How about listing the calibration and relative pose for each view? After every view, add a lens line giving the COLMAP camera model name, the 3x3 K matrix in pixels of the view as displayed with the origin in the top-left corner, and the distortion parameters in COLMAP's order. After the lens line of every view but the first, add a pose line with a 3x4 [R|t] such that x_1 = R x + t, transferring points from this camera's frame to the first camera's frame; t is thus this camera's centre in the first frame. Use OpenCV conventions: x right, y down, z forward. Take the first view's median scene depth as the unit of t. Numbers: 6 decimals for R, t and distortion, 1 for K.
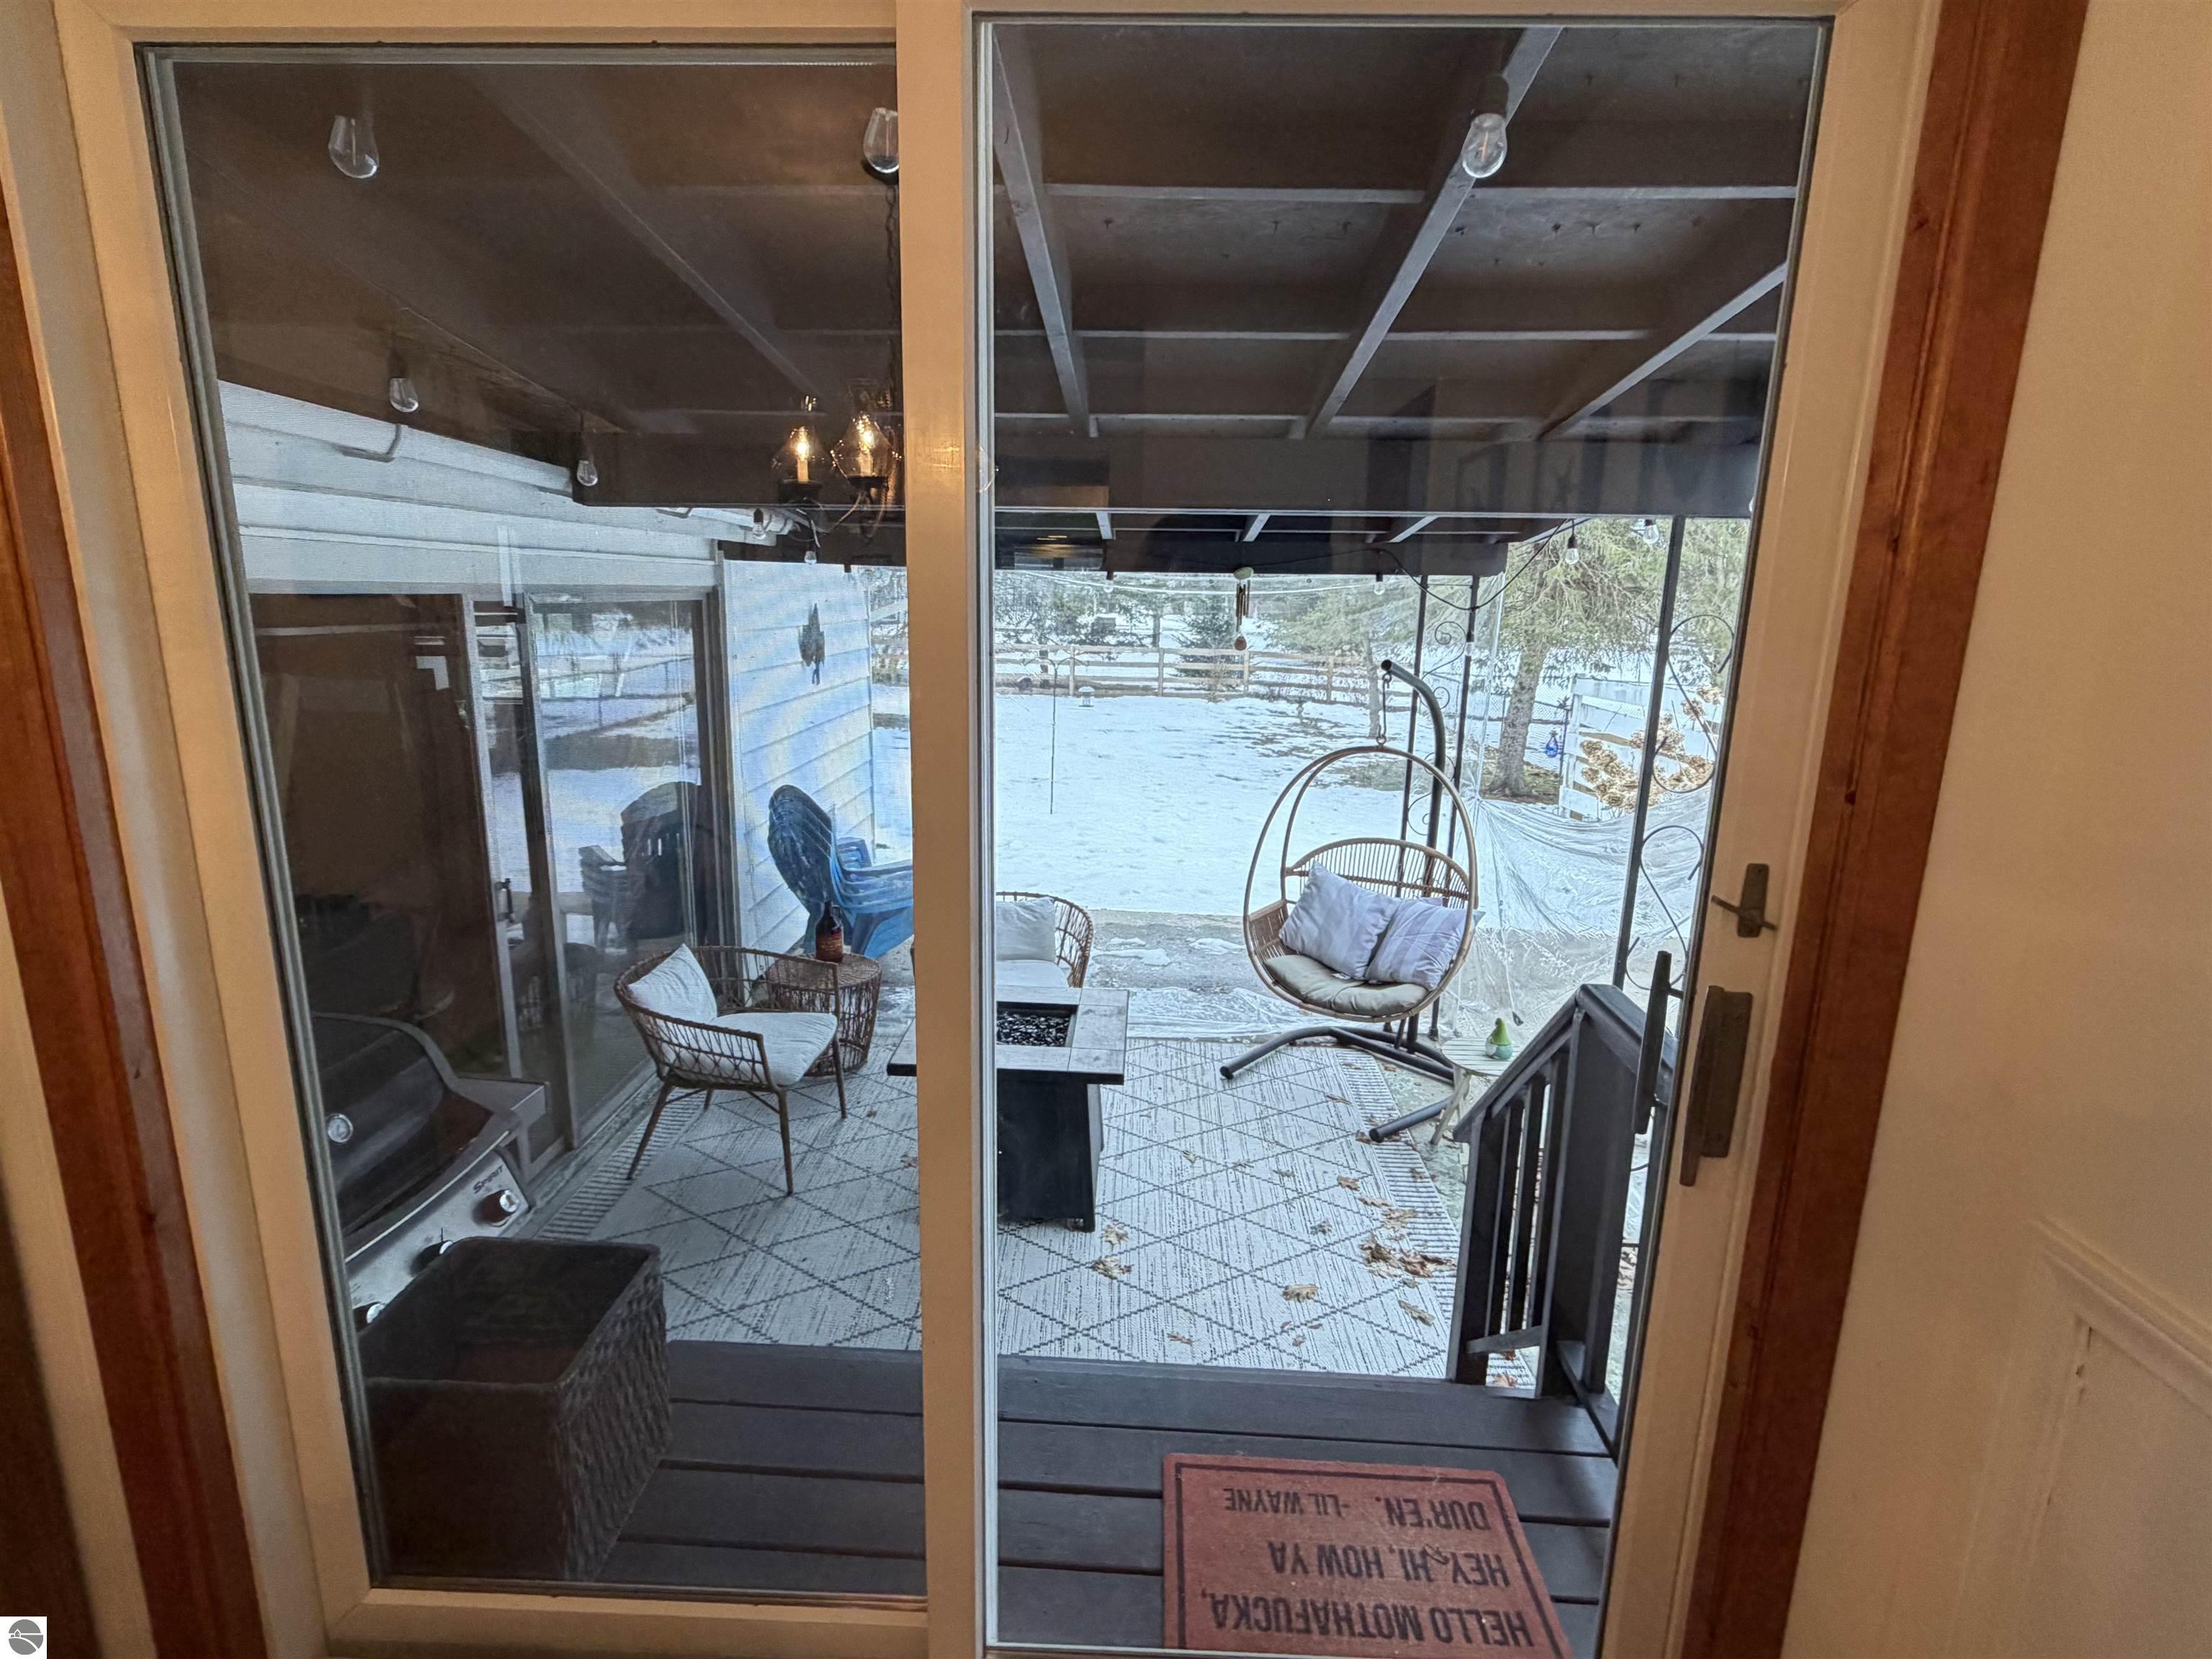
lens RADIAL K [[1101.3, 0, 1099.3], [0, 1101.3, 831.7], [0, 0, 1]] dist [0.003069, -0.001362]
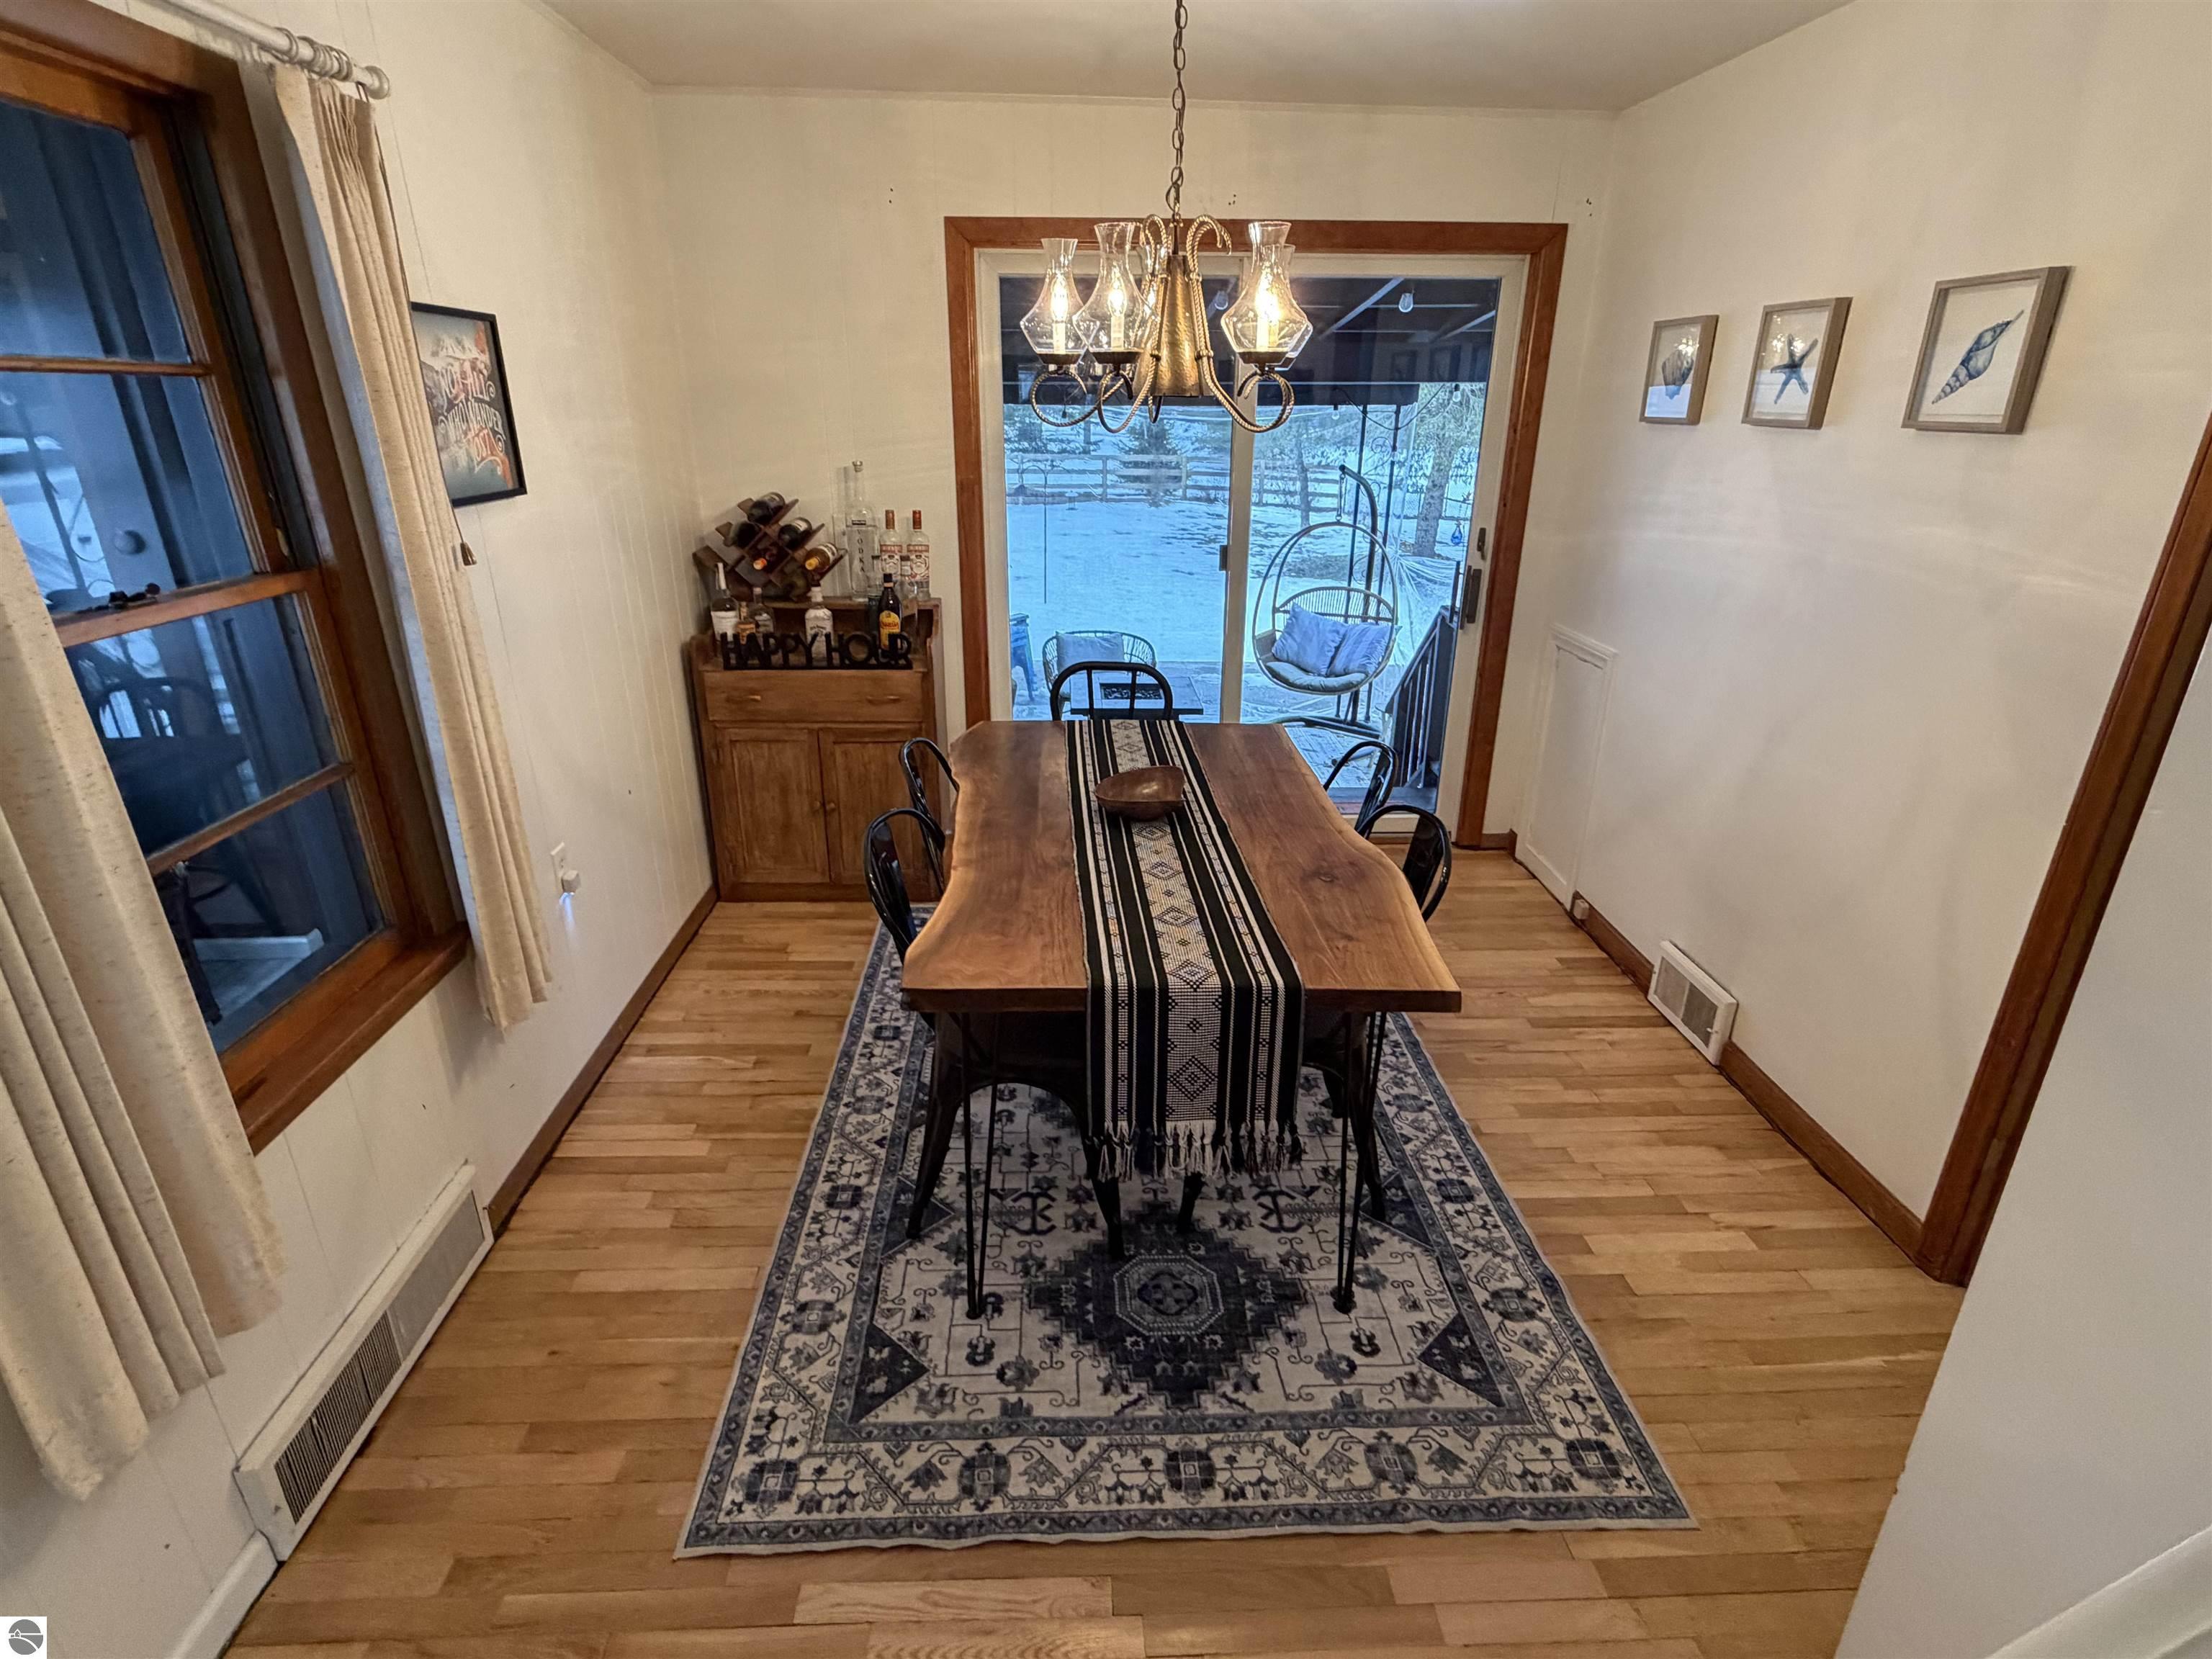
lens RADIAL K [[1101.3, 0, 1110.7], [0, 1101.3, 841.9], [0, 0, 1]] dist [0.003069, -0.001362]
pose [[0.995967, -0.046621, 0.076651, -0.191452], [0.032673, 0.984191, 0.174072, 0.079879], [-0.083555, -0.170865, 0.981745, -0.542275]]
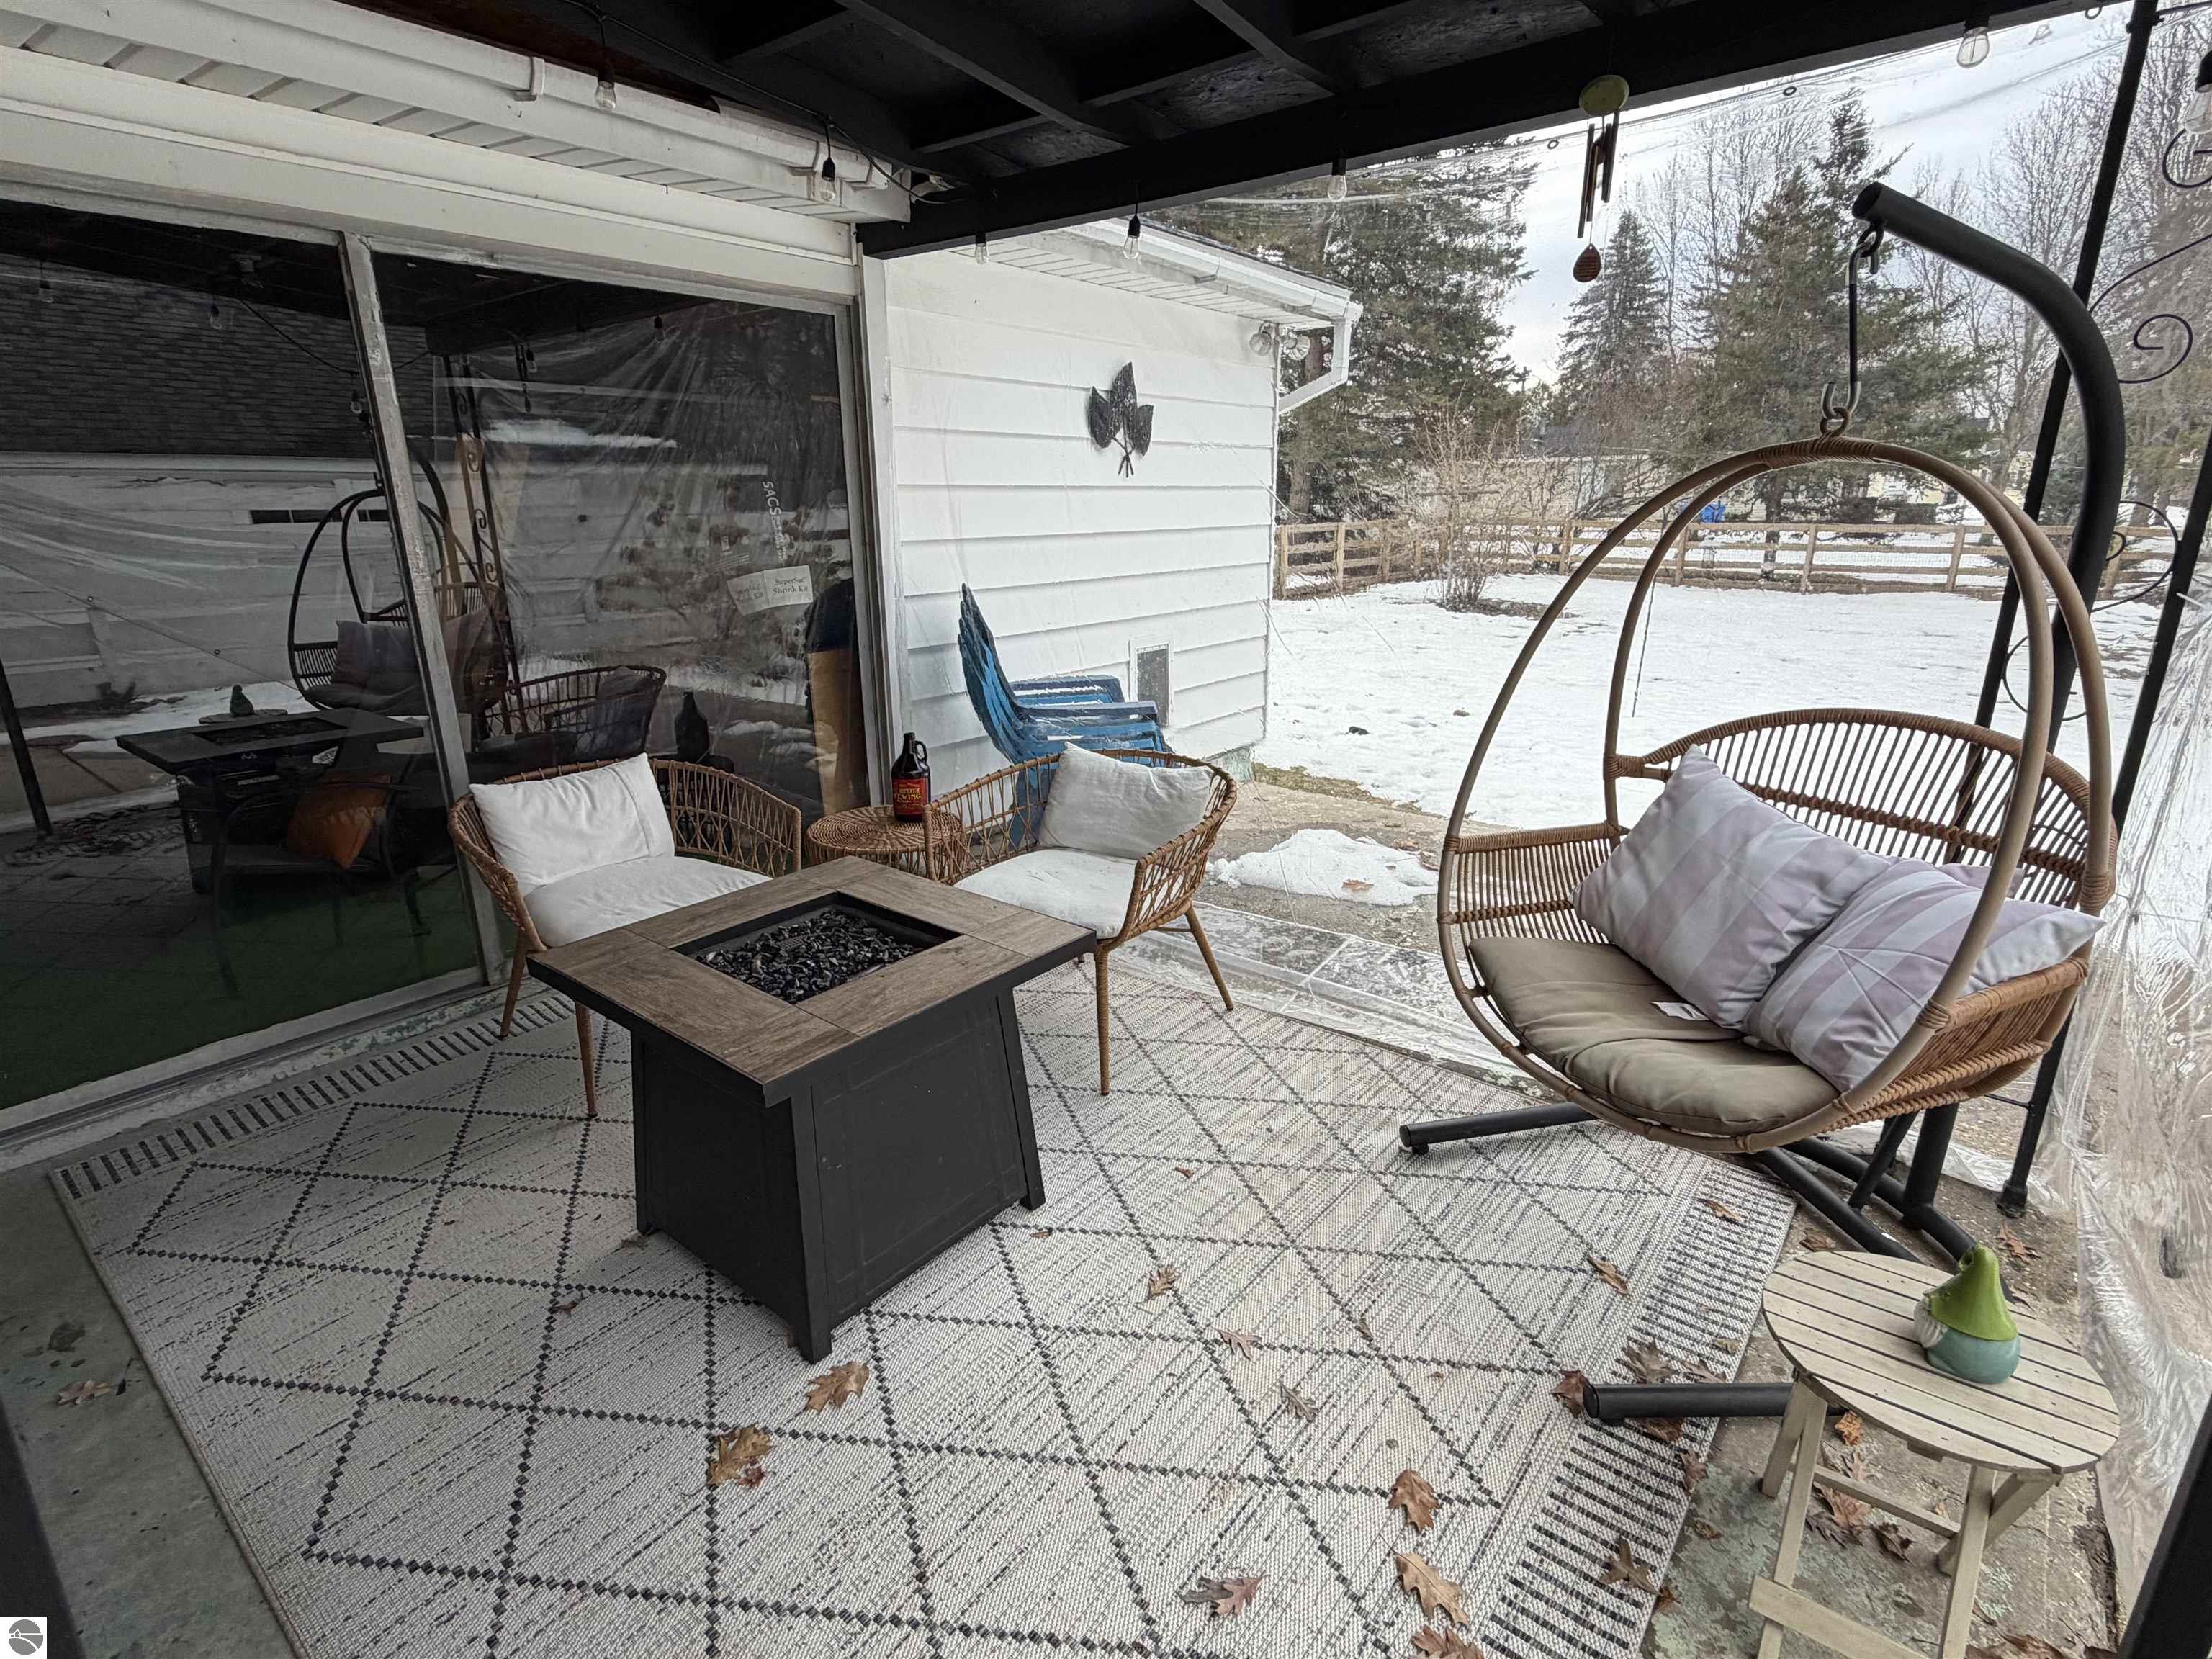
lens RADIAL K [[1101.3, 0, 1104.3], [0, 1101.3, 833.0], [0, 0, 1]] dist [0.003069, -0.001362]
pose [[0.803595, 0.145926, -0.577010, 0.267593], [-0.100556, 0.988828, 0.110031, 0.035463], [0.586620, -0.030399, 0.809292, 0.494965]]
